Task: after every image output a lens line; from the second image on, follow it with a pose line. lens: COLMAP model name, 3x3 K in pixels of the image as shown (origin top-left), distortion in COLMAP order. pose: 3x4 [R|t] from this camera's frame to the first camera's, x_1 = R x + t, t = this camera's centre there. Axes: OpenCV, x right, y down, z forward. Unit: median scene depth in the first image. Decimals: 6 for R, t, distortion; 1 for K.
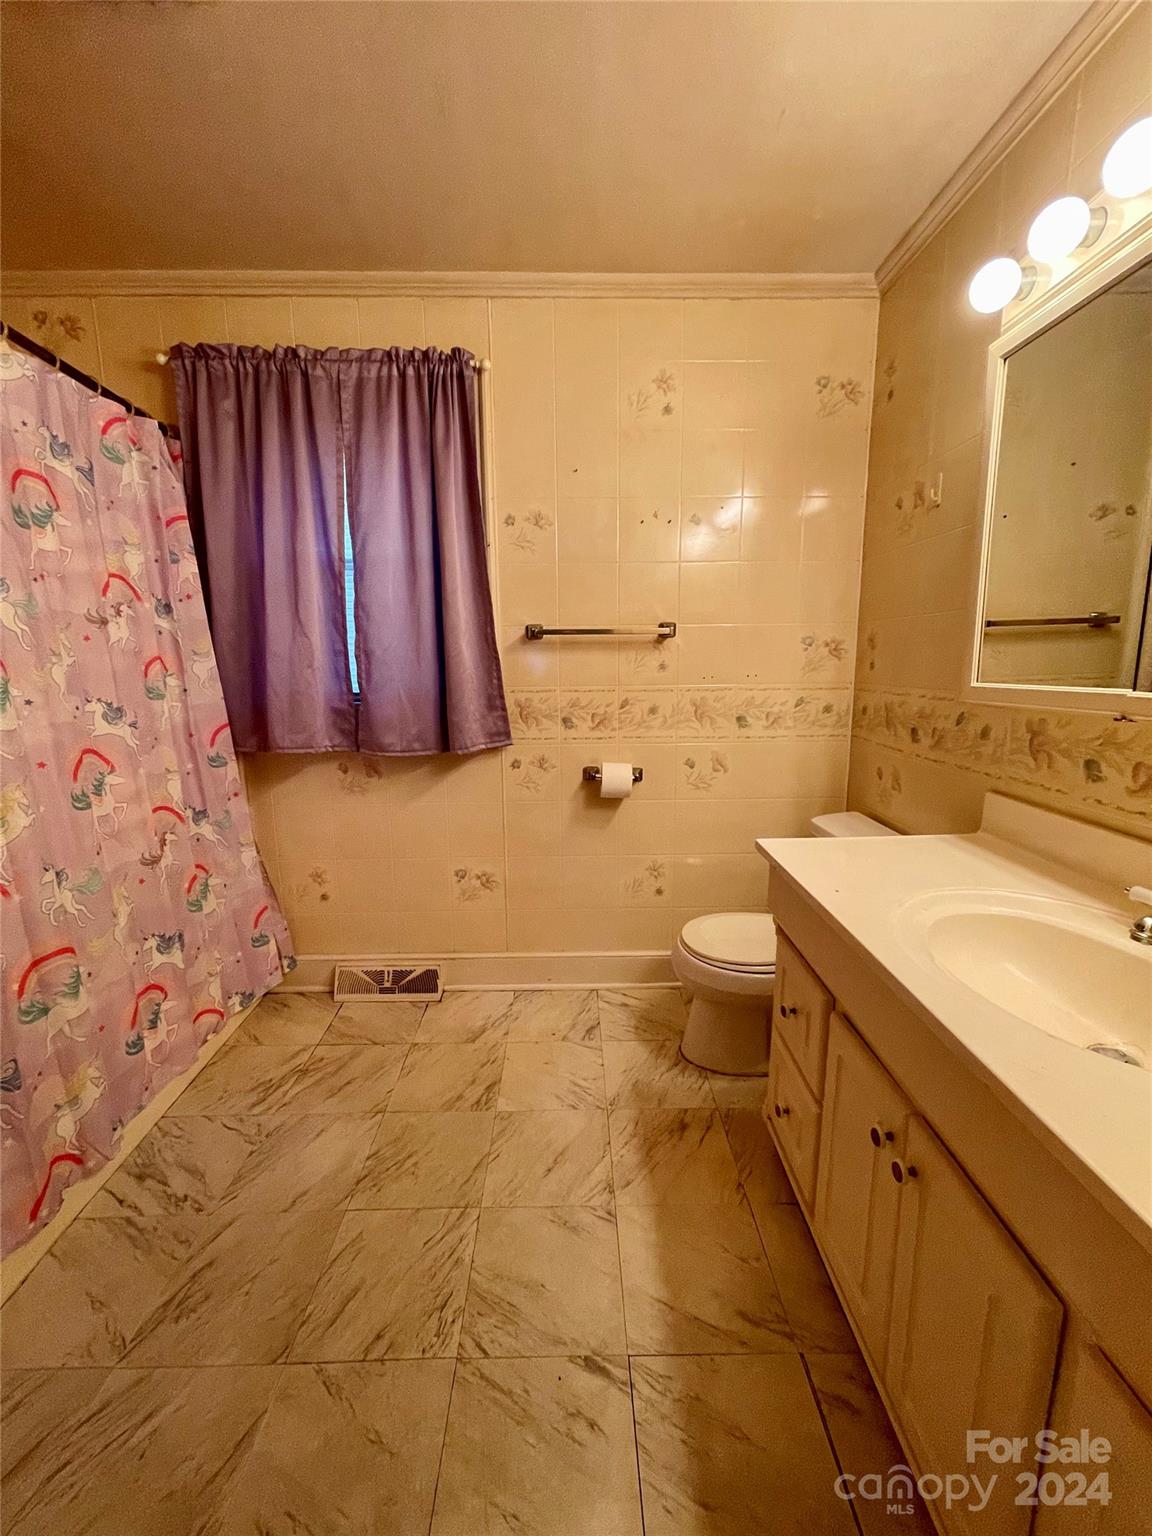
lens RADIAL K [[617.5, 0, 576.1], [0, 617.5, 764.6], [0, 0, 1]] dist [-0.000967, 0.000335]
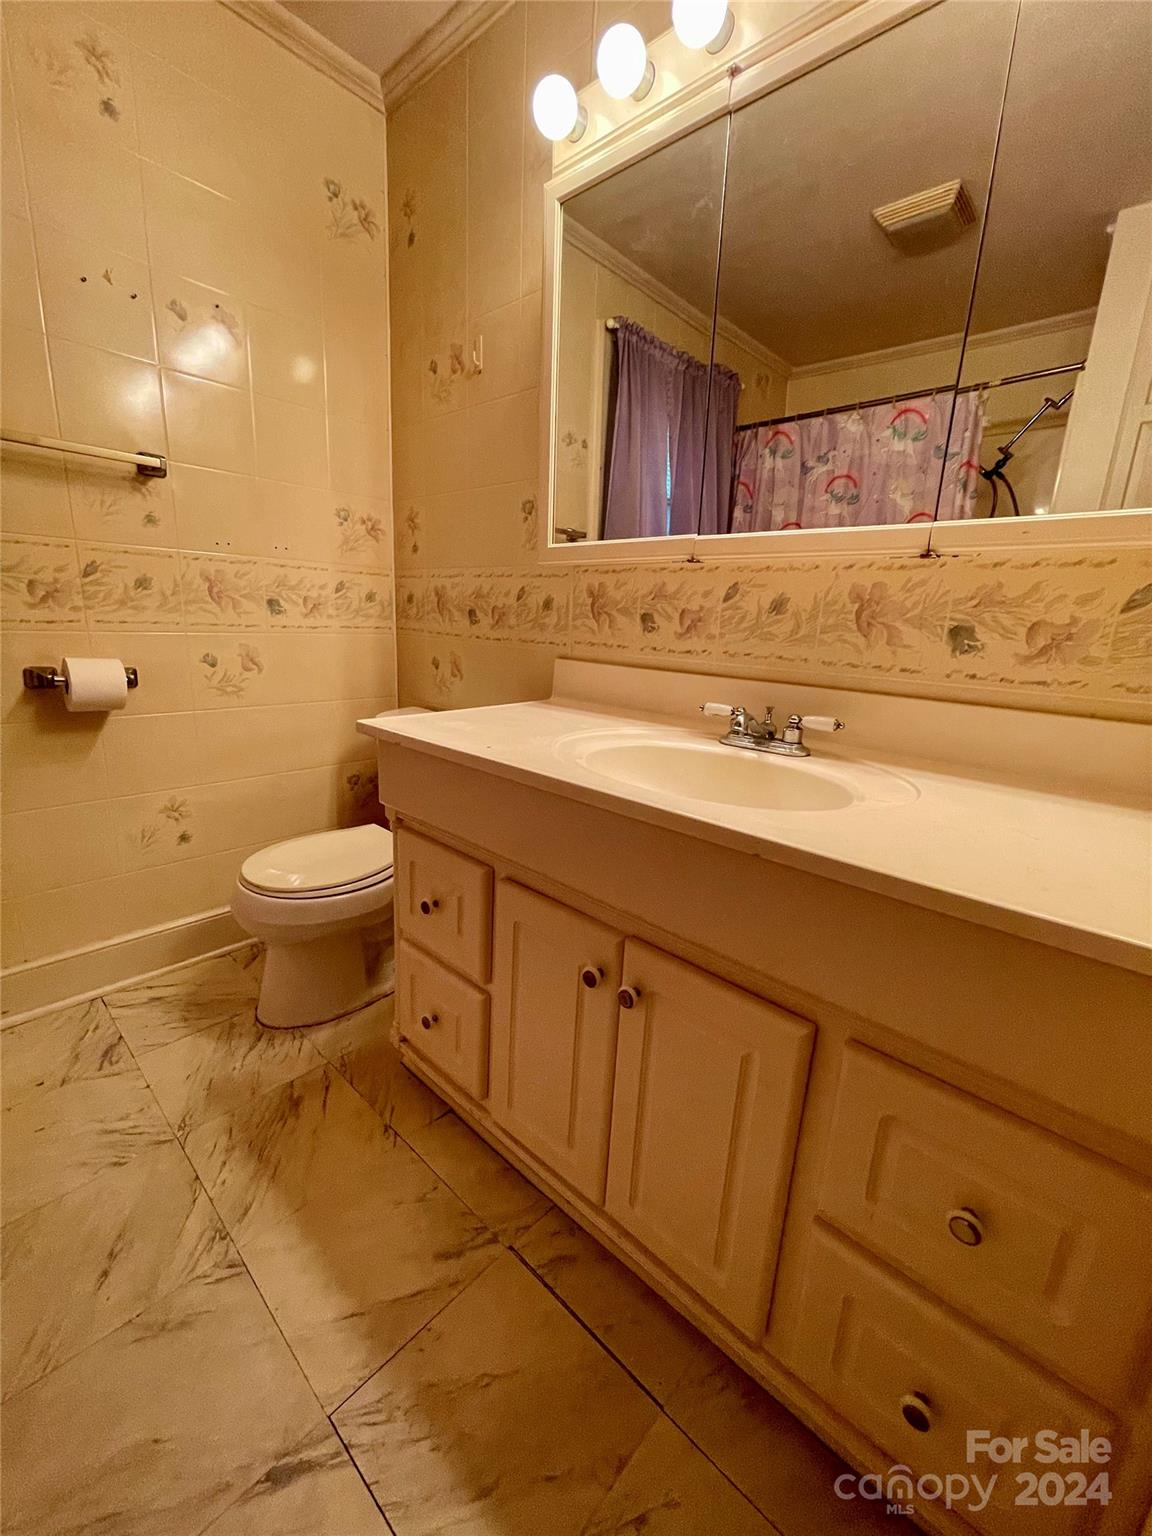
lens RADIAL K [[617.5, 0, 574.6], [0, 617.5, 762.4], [0, 0, 1]] dist [-0.000967, 0.000335]
pose [[0.684594, -0.131498, 0.716965, -0.085231], [0.072574, 0.991002, 0.112461, 0.087537], [-0.725302, -0.024957, 0.687978, 0.197466]]
